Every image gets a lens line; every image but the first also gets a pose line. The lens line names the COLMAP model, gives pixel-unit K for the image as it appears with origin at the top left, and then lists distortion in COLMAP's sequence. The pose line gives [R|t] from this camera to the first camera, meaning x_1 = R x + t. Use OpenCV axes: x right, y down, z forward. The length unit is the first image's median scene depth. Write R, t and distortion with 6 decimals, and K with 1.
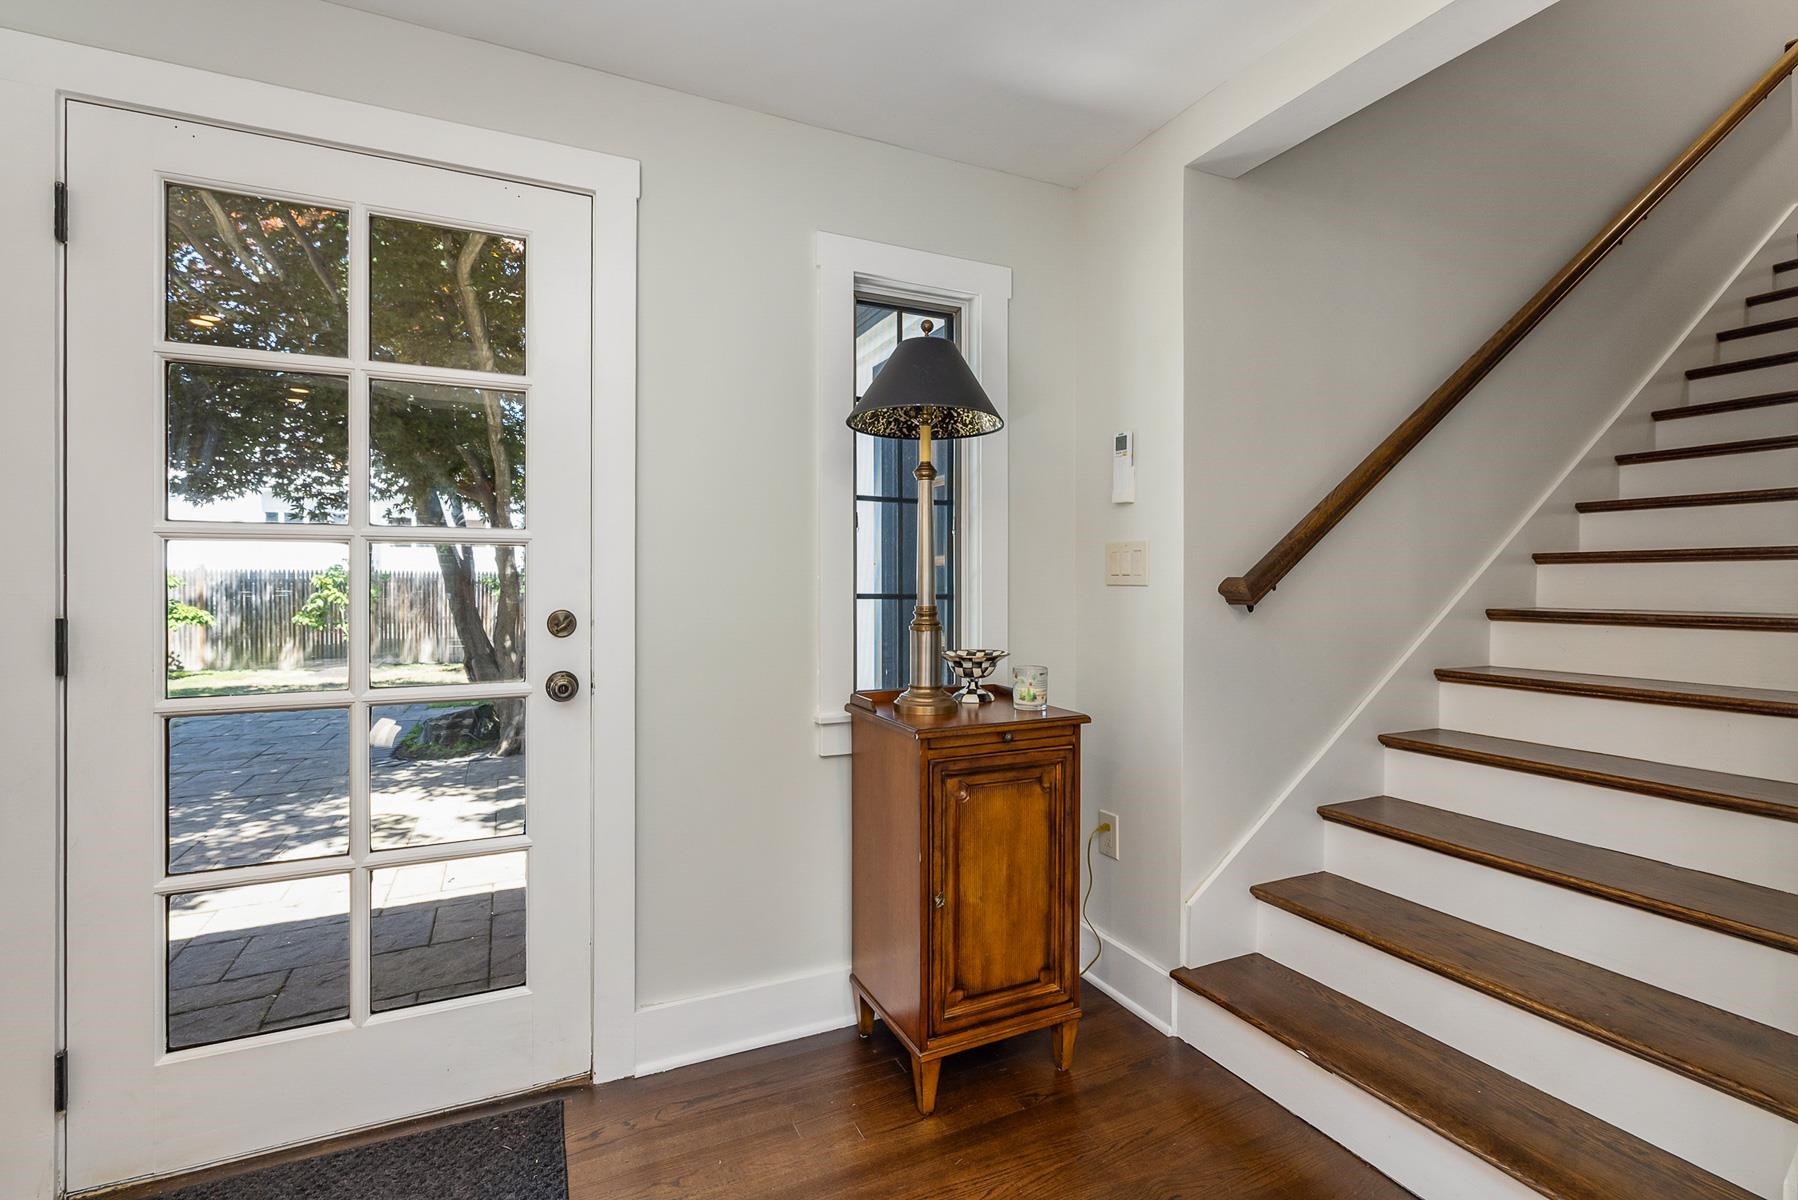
lens RADIAL K [[821.2, 0, 899.4], [0, 821.2, 594.5], [0, 0, 1]] dist [-0.005470, 0.001602]
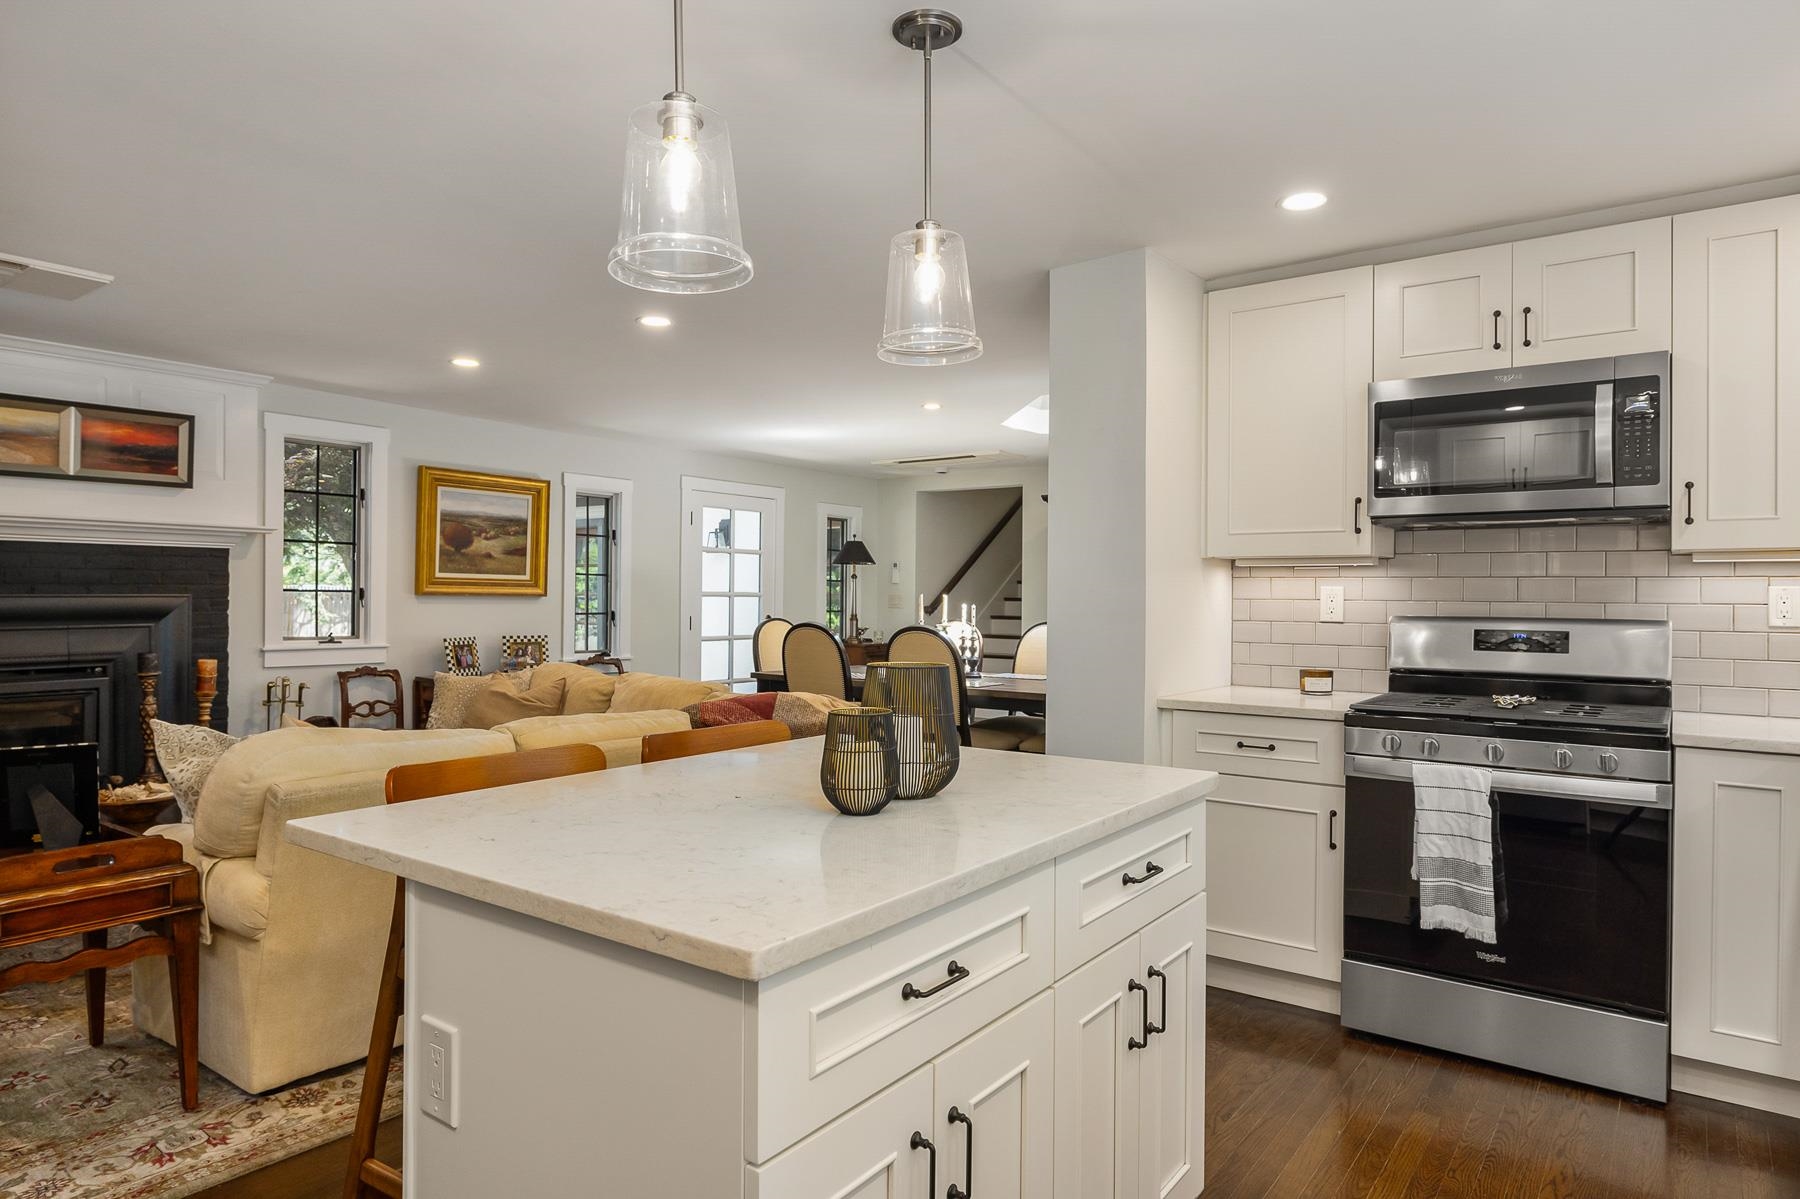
lens RADIAL K [[1065.1, 0, 902.4], [0, 1065.1, 606.6], [0, 0, 1]] dist [-0.005476, -0.001389]
pose [[0.883865, 0.001595, 0.467739, -1.717165], [0.003082, 0.999953, -0.009233, 0.024649], [-0.467732, 0.009602, 0.883818, -2.822062]]
